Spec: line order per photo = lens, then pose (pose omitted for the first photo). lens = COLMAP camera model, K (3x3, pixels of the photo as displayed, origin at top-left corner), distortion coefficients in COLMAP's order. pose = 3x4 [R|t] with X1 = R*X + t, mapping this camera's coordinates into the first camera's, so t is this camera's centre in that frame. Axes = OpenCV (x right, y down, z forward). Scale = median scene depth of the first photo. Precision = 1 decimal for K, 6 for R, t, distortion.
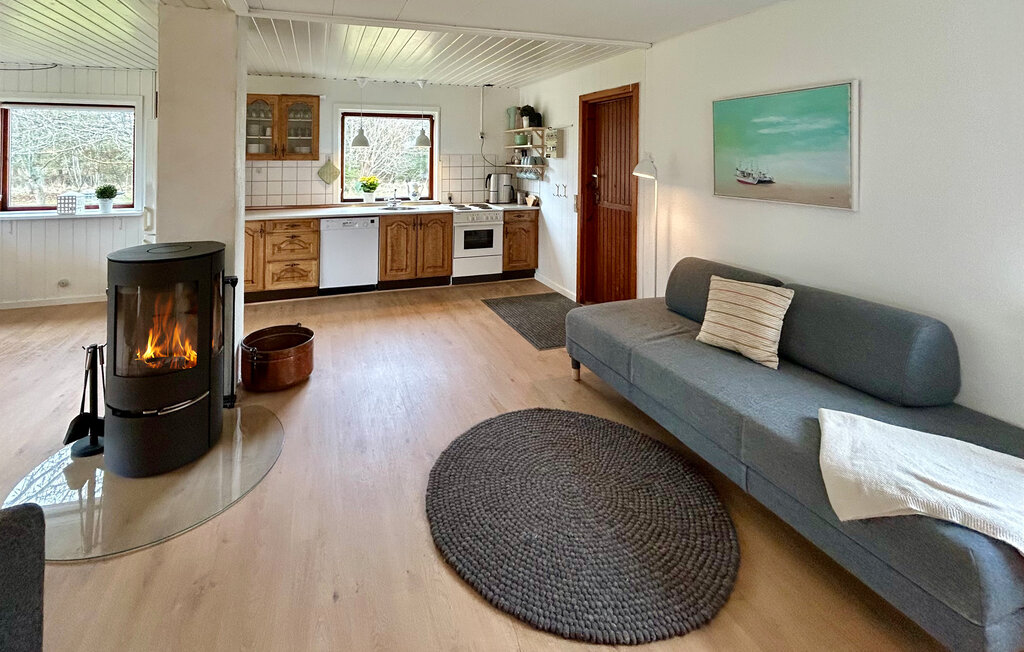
lens RADIAL K [[611.7, 0, 512.0], [0, 611.7, 326.0], [0, 0, 1]] dist [0.000779, -0.000196]
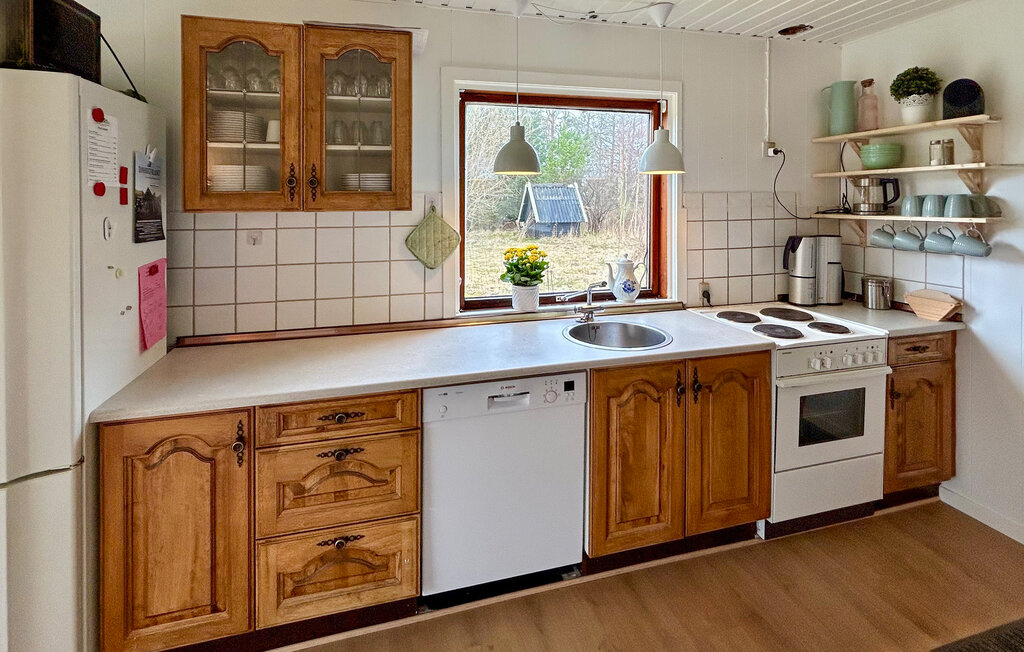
lens RADIAL K [[468.7, 0, 513.0], [0, 468.7, 346.4], [0, 0, 1]] dist [-0.001021, -0.000102]
pose [[0.999635, -0.000627, -0.027004, -0.245508], [0.001548, 0.999418, 0.034086, -0.196844], [0.026967, -0.034115, 0.999054, 0.712676]]
